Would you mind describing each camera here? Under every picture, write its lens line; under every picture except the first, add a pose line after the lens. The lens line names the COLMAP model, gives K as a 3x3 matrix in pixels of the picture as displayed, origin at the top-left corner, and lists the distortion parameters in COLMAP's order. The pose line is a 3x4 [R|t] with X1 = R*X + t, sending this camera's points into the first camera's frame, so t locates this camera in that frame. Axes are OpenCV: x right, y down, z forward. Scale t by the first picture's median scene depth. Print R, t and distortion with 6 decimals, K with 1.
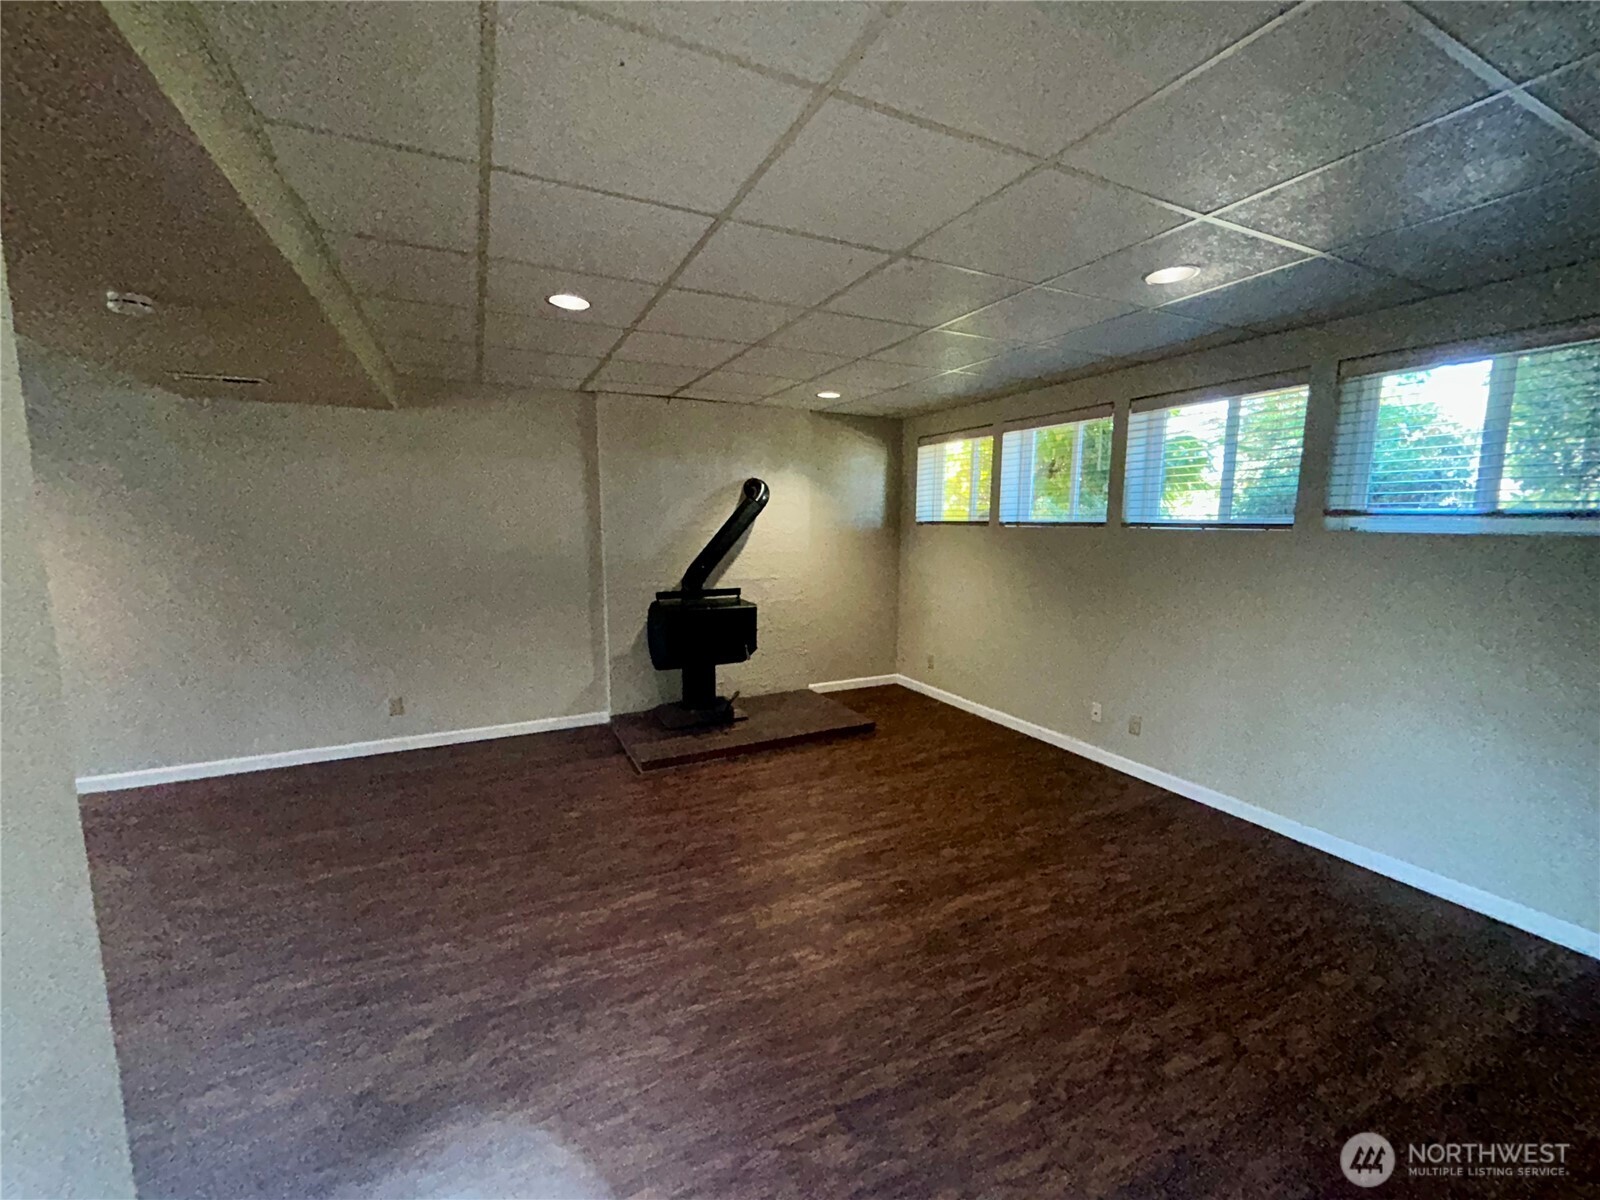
lens RADIAL K [[646.8, 0, 798.8], [0, 646.8, 604.3], [0, 0, 1]] dist [0.002467, -0.000124]
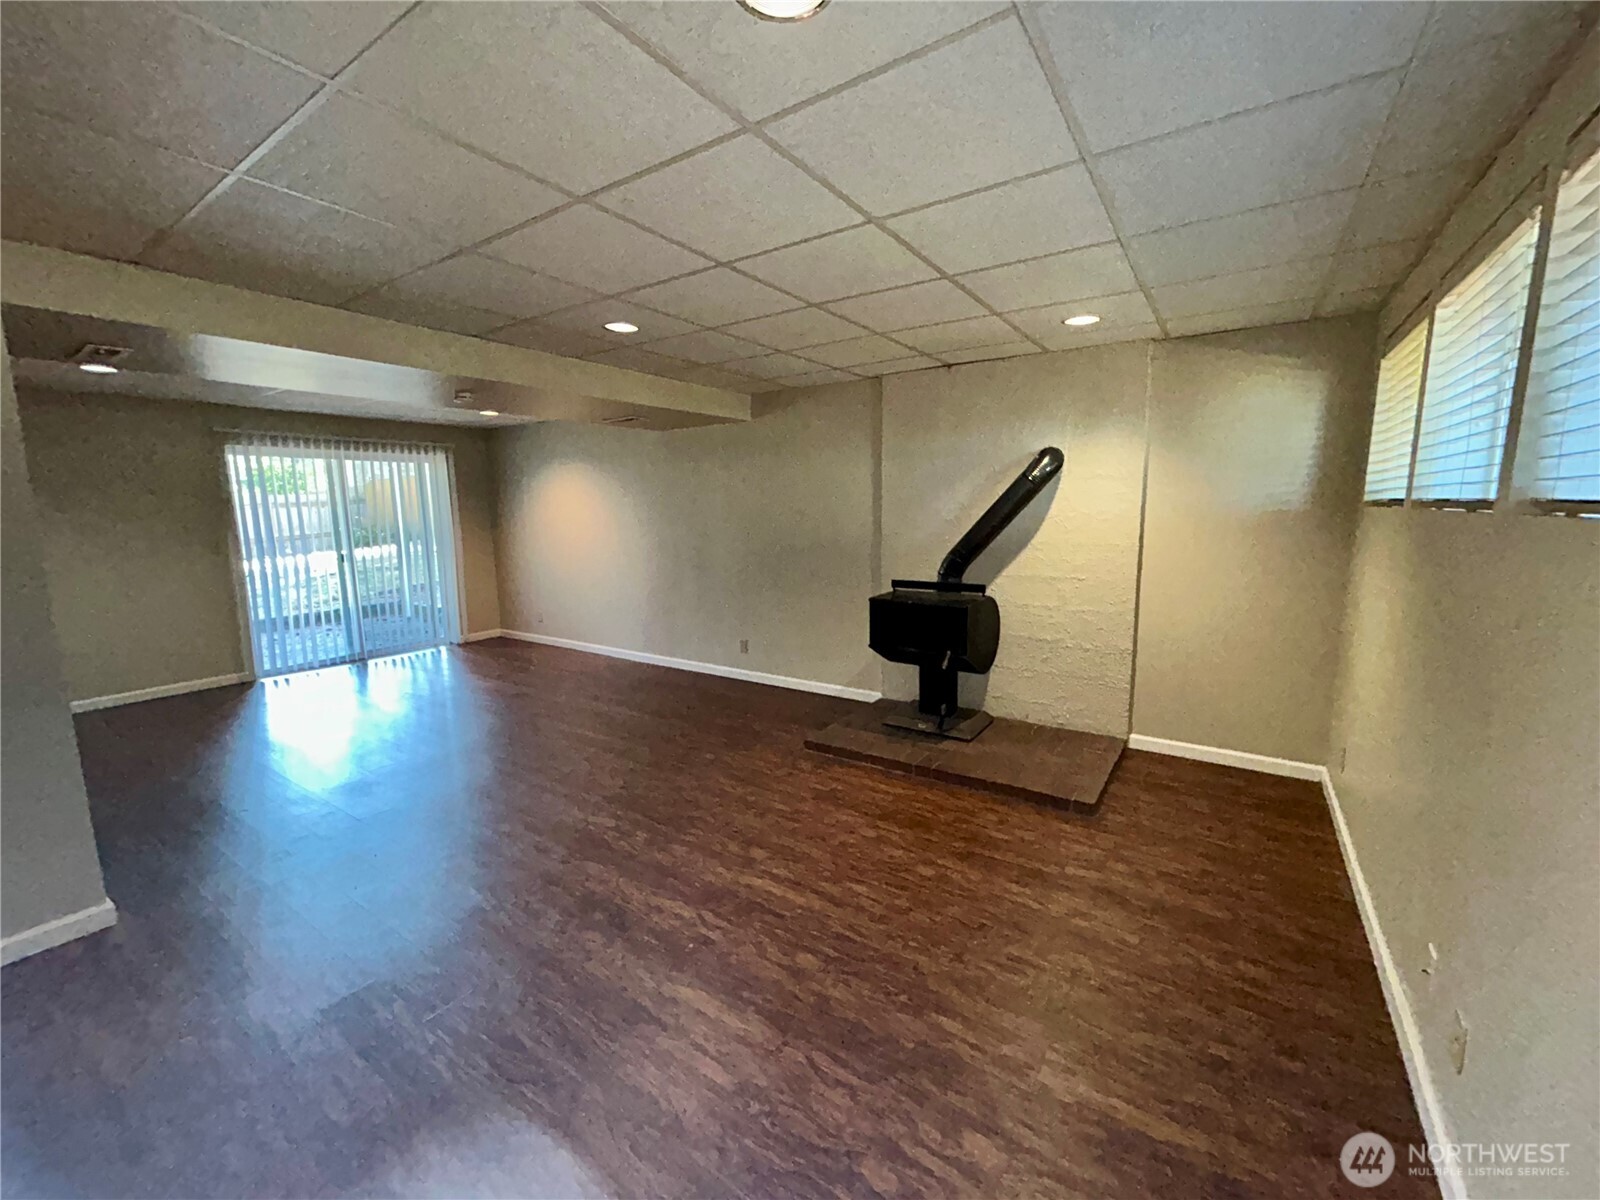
lens RADIAL K [[646.8, 0, 794.8], [0, 646.8, 598.8], [0, 0, 1]] dist [0.002467, -0.000124]
pose [[0.489683, 0.117841, -0.863901, 0.560581], [-0.101004, 0.991821, 0.078038, -0.052893], [0.866031, 0.049043, 0.497580, 0.420770]]
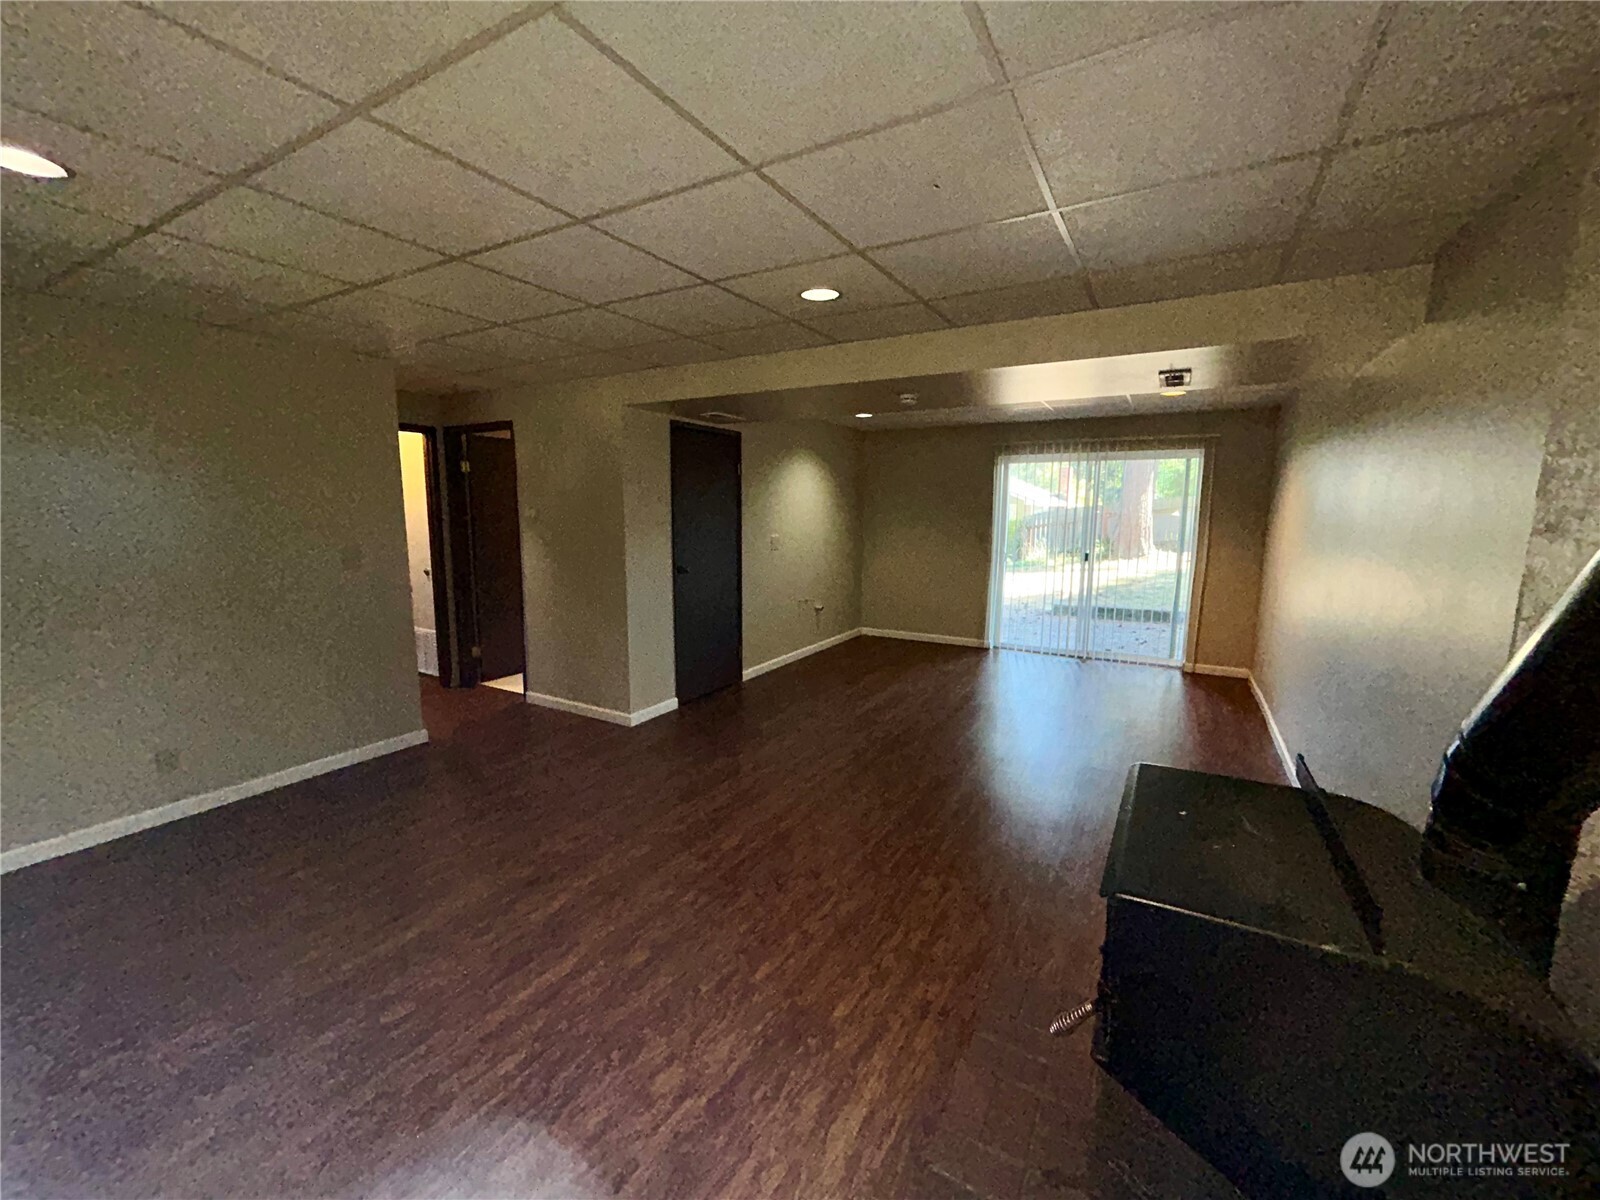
lens RADIAL K [[646.8, 0, 802.8], [0, 646.8, 602.1], [0, 0, 1]] dist [0.002467, -0.000124]
pose [[-0.834088, 0.073644, -0.546694, 0.151771], [-0.080139, 0.964358, 0.252174, -0.156723], [0.545779, 0.254147, -0.798457, 1.149620]]
